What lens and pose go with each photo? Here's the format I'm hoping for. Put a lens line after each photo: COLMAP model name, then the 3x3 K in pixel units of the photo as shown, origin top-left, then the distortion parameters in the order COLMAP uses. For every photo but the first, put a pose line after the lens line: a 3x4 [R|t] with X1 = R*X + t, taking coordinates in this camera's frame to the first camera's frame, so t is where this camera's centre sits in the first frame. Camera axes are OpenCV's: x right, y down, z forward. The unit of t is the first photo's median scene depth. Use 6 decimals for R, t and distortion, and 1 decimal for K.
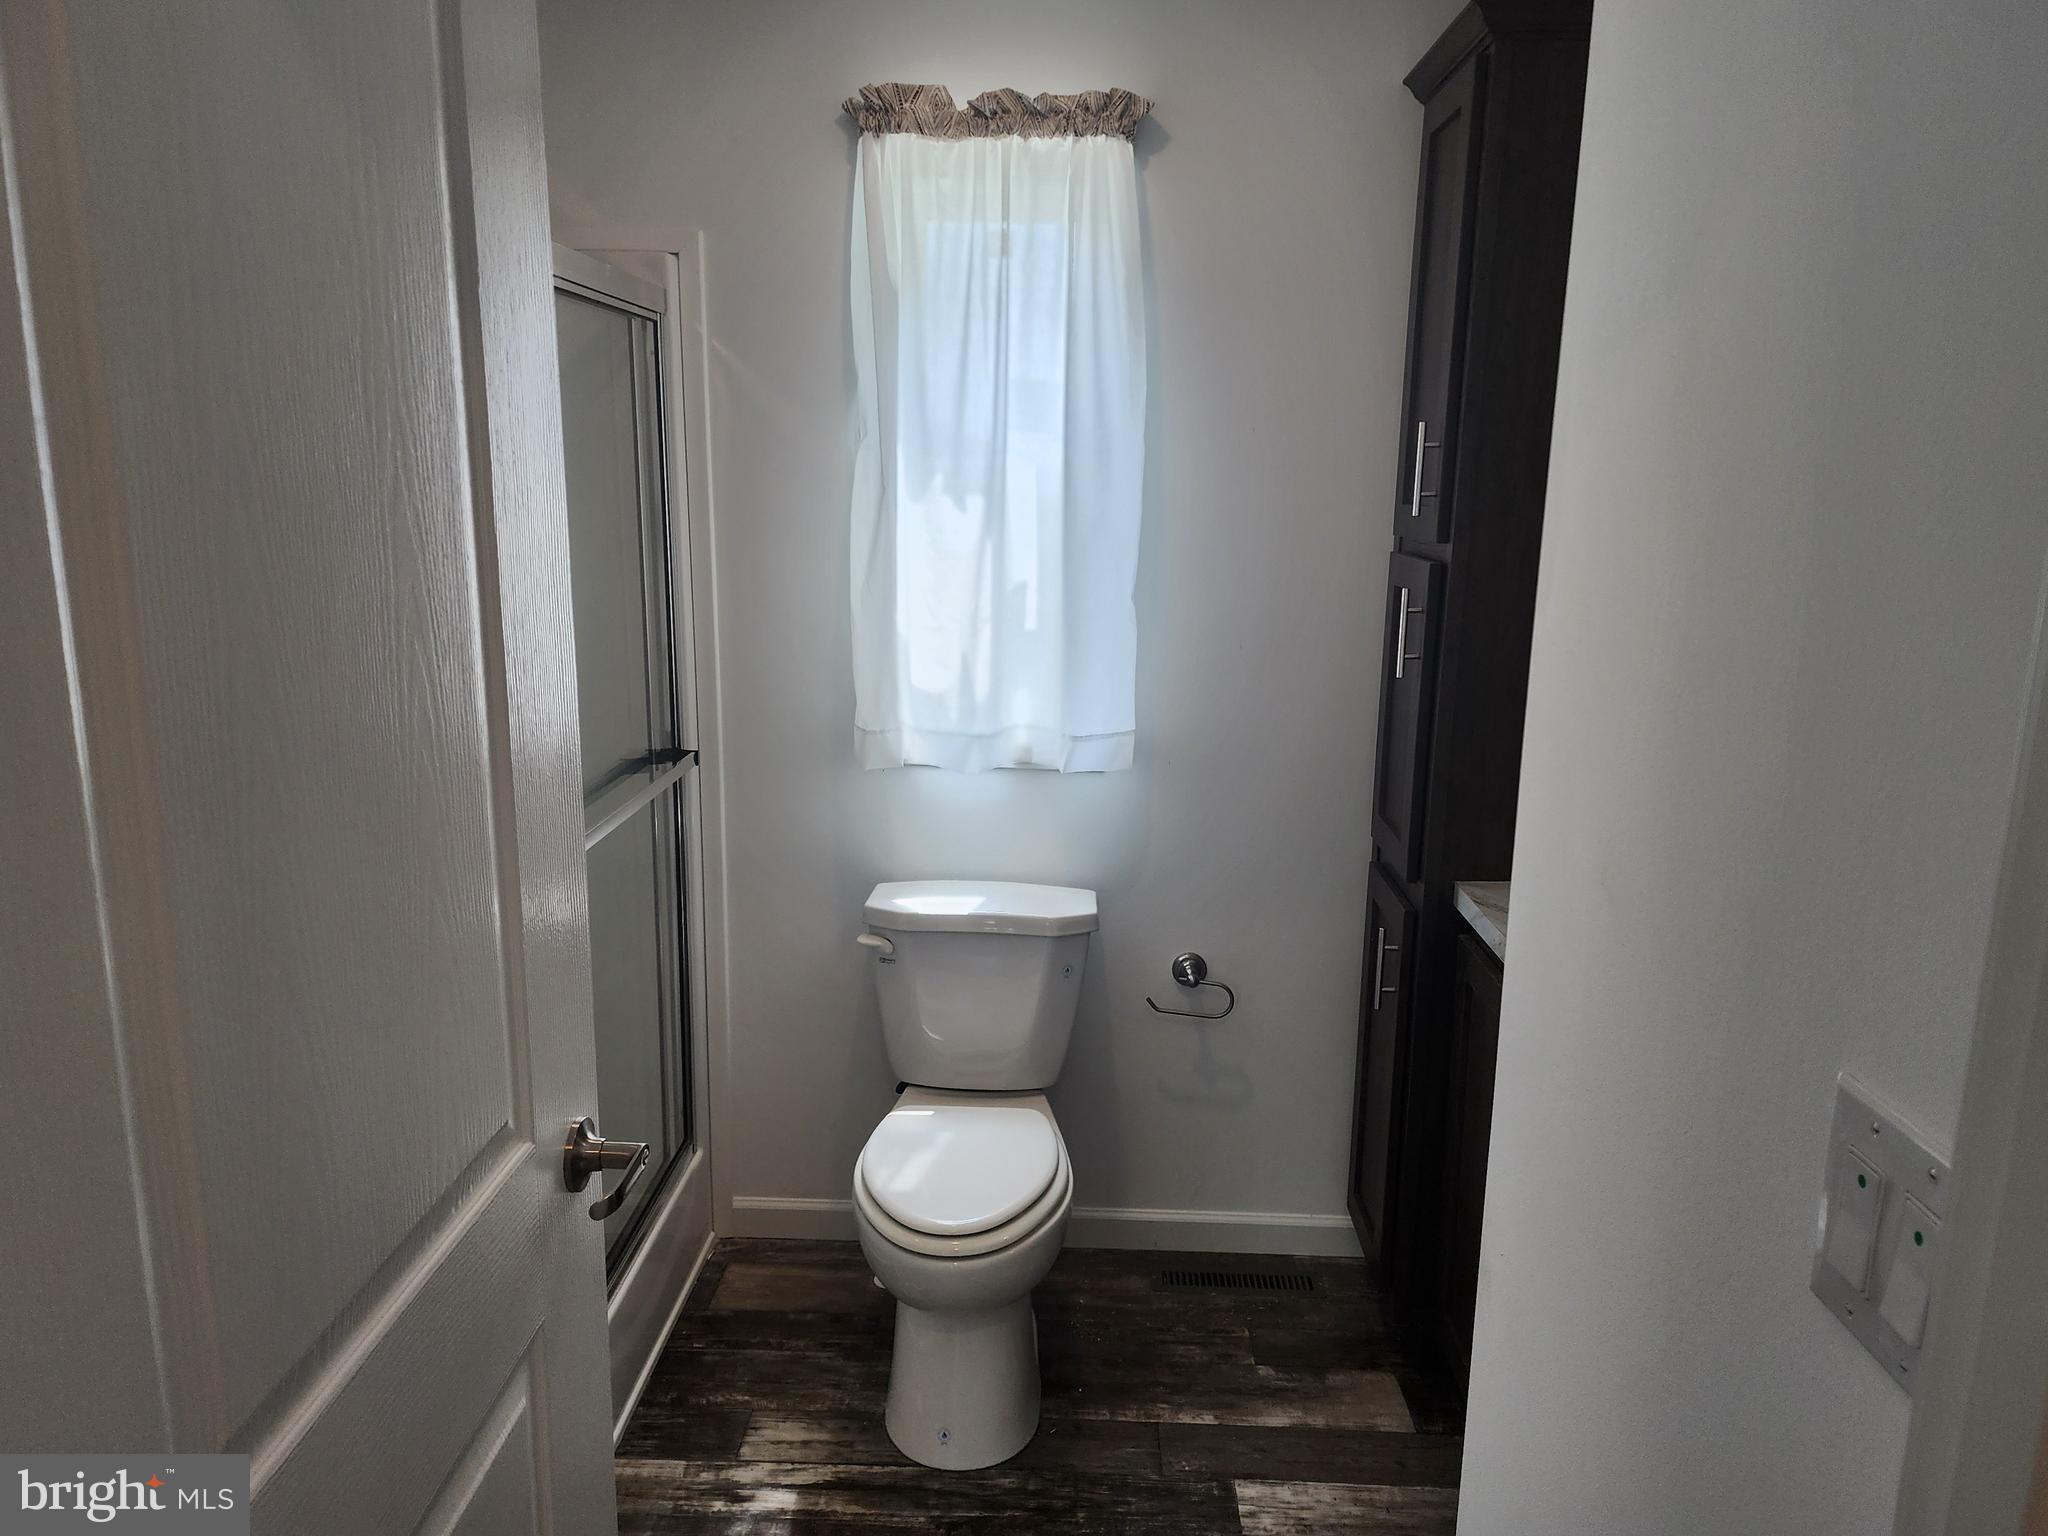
lens RADIAL K [[1366.4, 0, 1026.0], [0, 1366.4, 780.5], [0, 0, 1]] dist [0.043631, -0.045218]
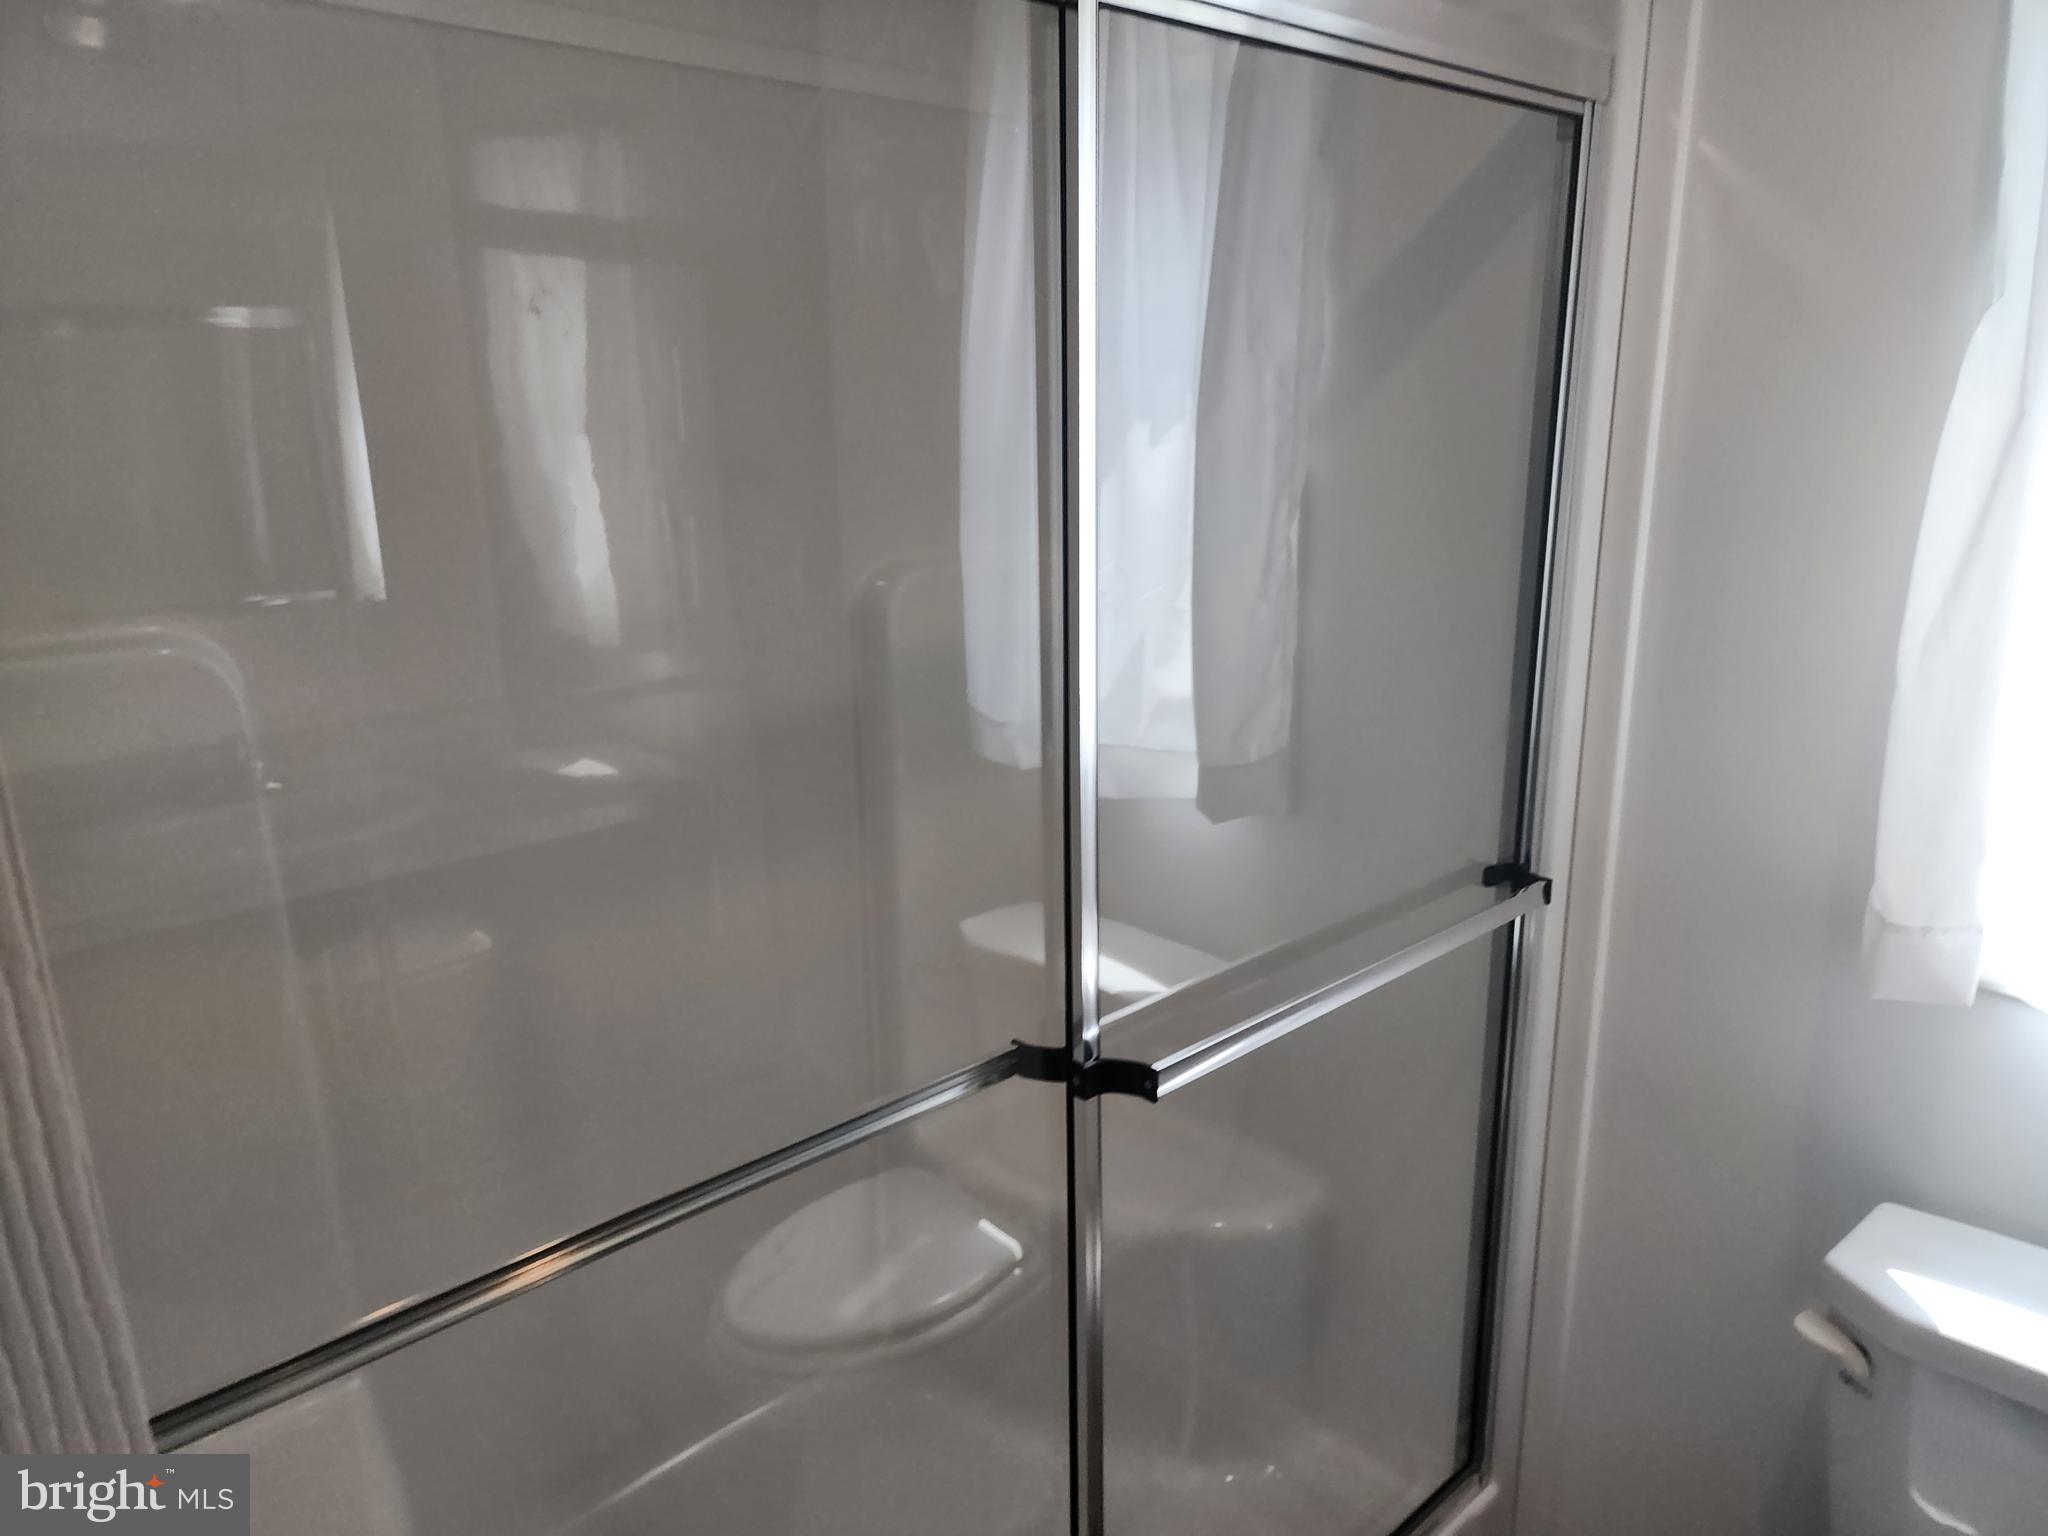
lens RADIAL K [[1366.4, 0, 1010.2], [0, 1366.4, 754.3], [0, 0, 1]] dist [0.043631, -0.045218]
pose [[0.693046, 0.154640, -0.704112, 0.001441], [-0.137523, 0.987145, 0.081439, -0.090088], [0.707654, 0.040391, 0.705404, 0.433529]]
